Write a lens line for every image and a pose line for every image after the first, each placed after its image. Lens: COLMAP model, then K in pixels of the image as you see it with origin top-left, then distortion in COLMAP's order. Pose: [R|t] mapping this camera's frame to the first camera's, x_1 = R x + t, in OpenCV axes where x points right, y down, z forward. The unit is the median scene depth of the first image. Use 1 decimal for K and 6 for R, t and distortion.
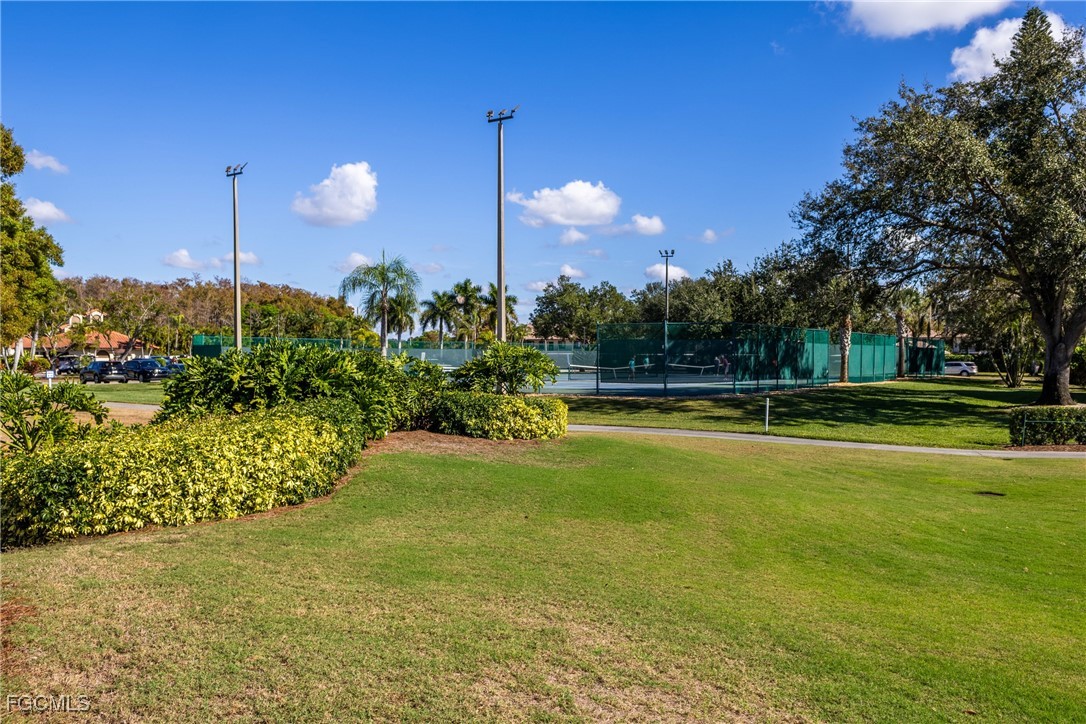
lens RADIAL K [[895.3, 0, 543.0], [0, 895.3, 362.0], [0, 0, 1]] dist [-0.003431, -0.000874]
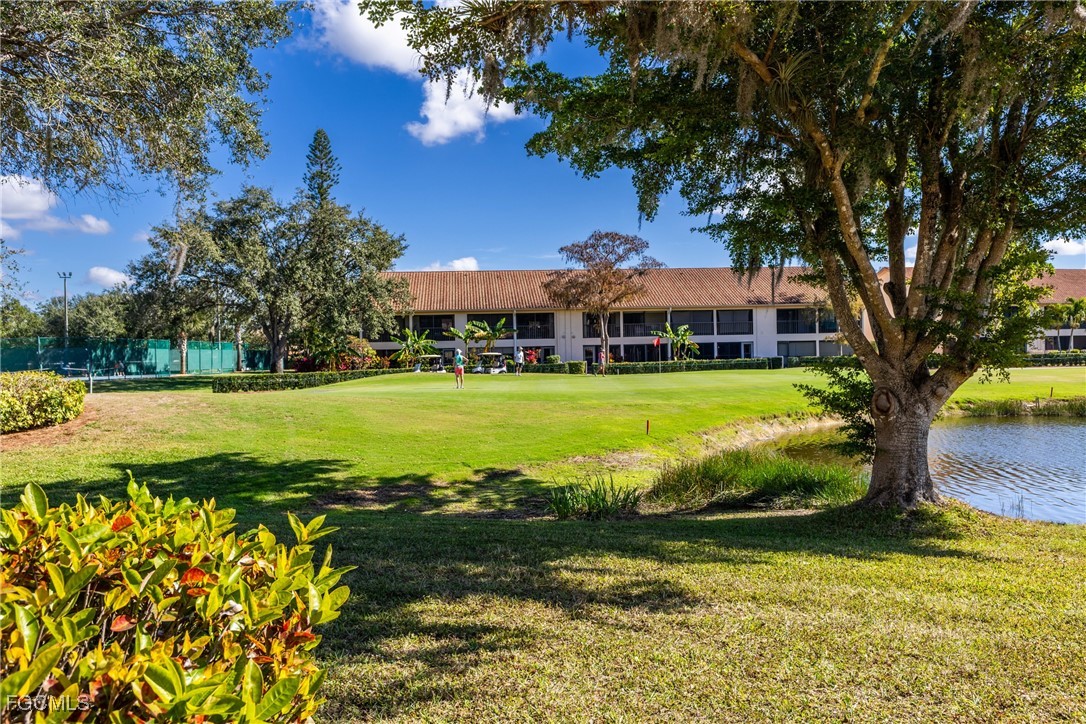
lens RADIAL K [[895.3, 0, 543.0], [0, 895.3, 362.0], [0, 0, 1]] dist [-0.003431, -0.000874]
pose [[0.824733, -0.029126, 0.564772, -0.017806], [0.032979, 0.999450, 0.003384, 0.016961], [-0.564560, 0.015835, 0.825240, -0.600481]]
